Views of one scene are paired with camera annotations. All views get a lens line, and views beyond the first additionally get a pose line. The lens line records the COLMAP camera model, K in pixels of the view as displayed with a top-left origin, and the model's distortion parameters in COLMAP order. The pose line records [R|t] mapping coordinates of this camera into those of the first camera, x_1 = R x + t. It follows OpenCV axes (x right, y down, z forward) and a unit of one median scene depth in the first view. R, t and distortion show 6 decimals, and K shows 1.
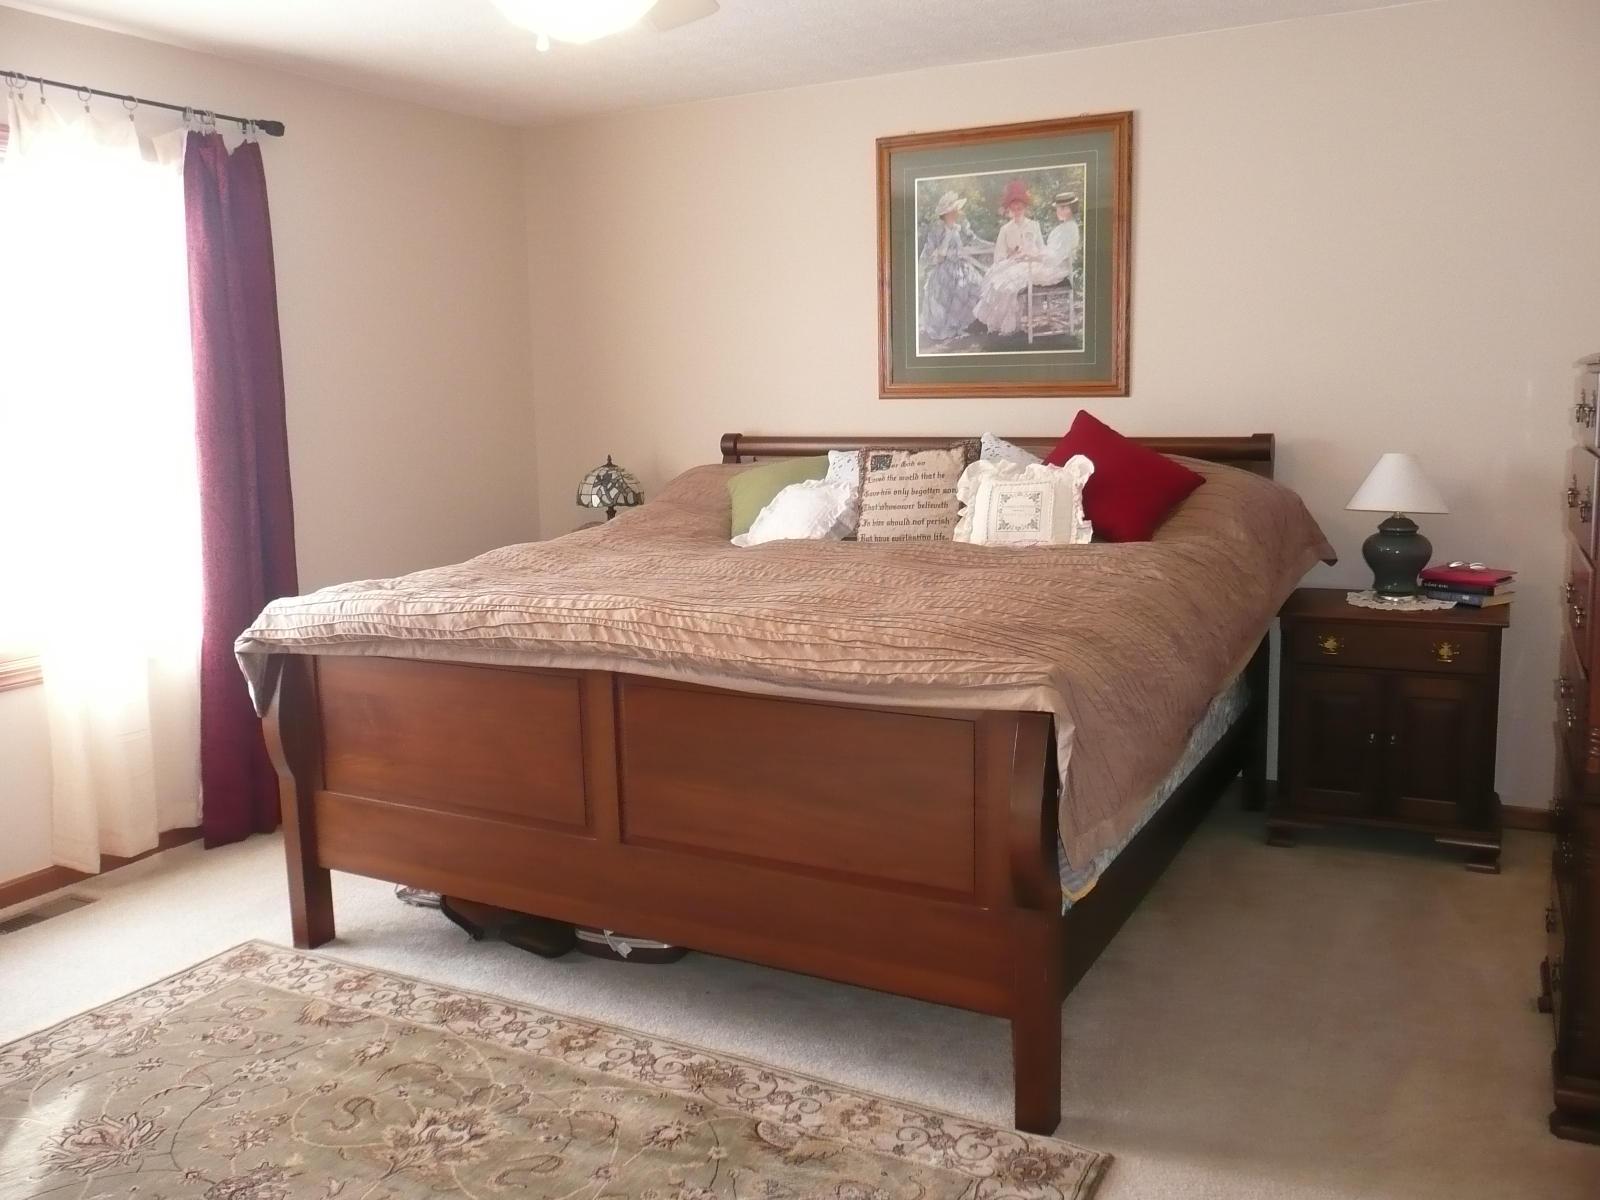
lens RADIAL K [[1356.8, 0, 796.6], [0, 1356.8, 590.8], [0, 0, 1]] dist [-0.049595, 0.044705]
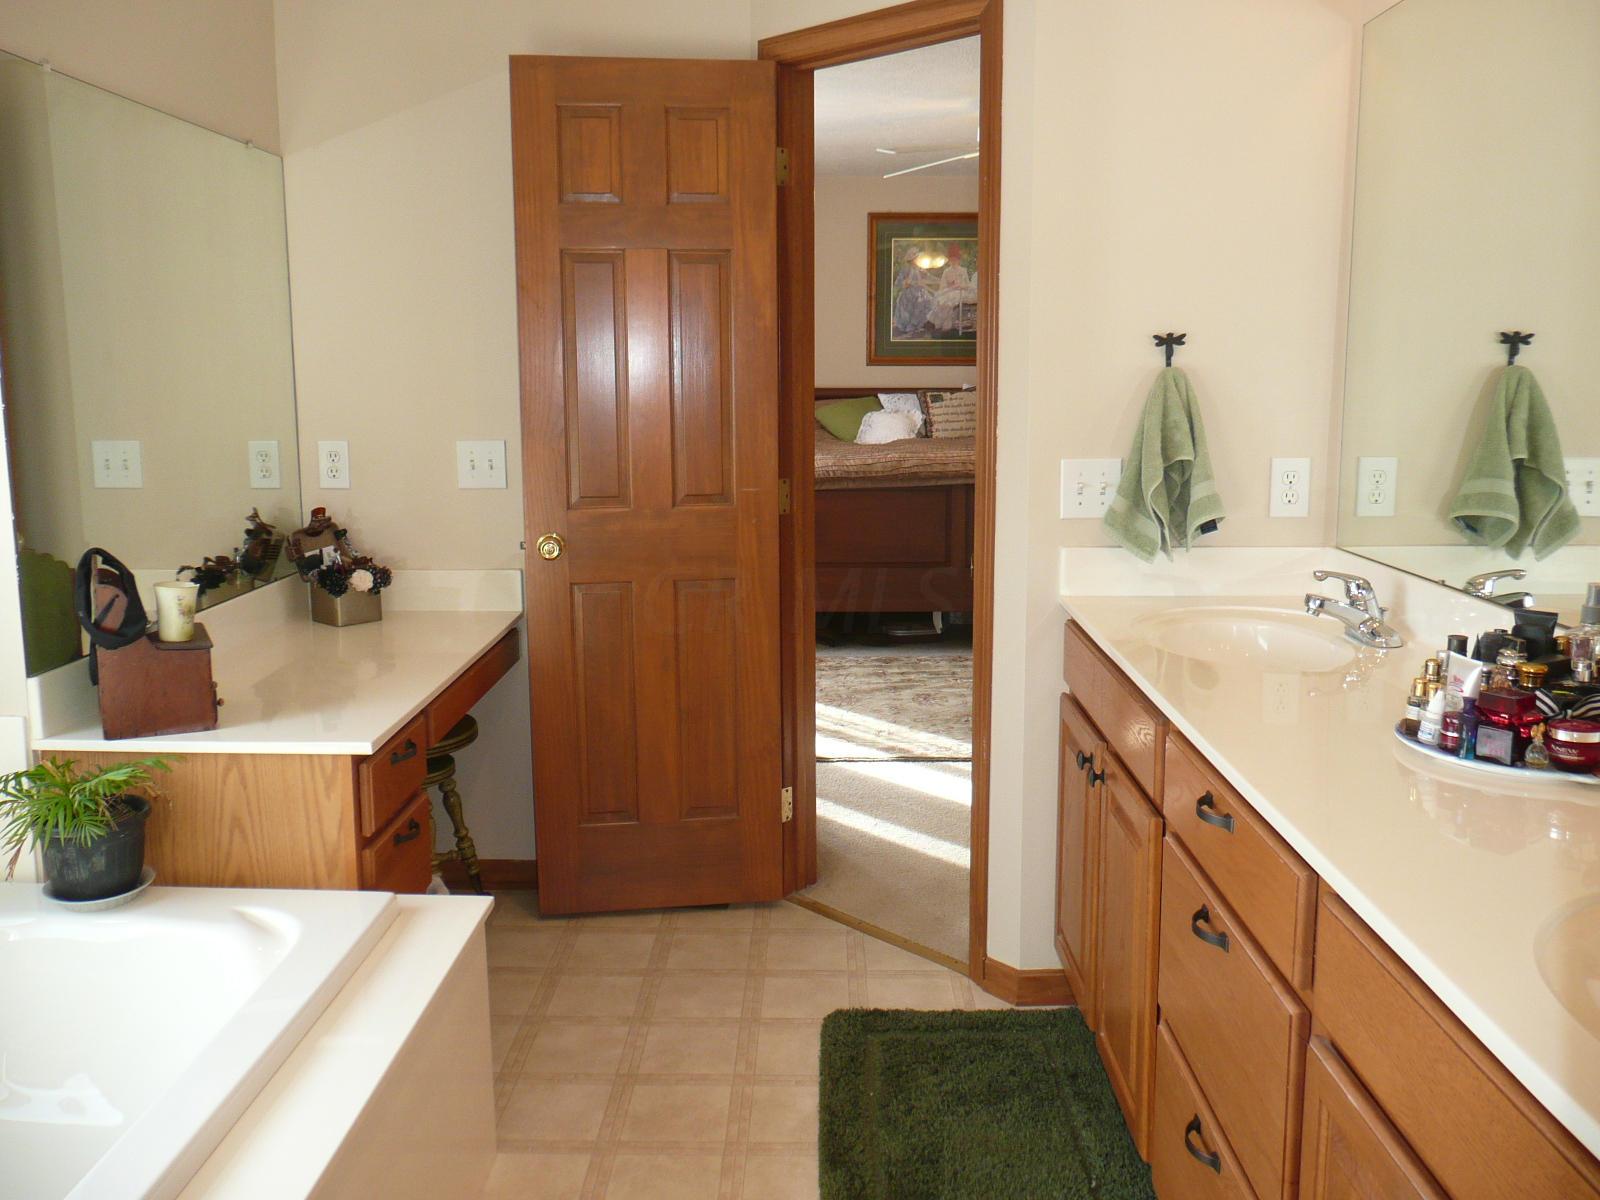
lens RADIAL K [[1356.8, 0, 804.4], [0, 1356.8, 602.4], [0, 0, 1]] dist [-0.049595, 0.044705]
pose [[0.880592, -0.064807, 0.469422, -0.878179], [0.057418, 0.997898, 0.030055, 0.104982], [-0.470383, 0.000487, 0.882462, -0.488949]]
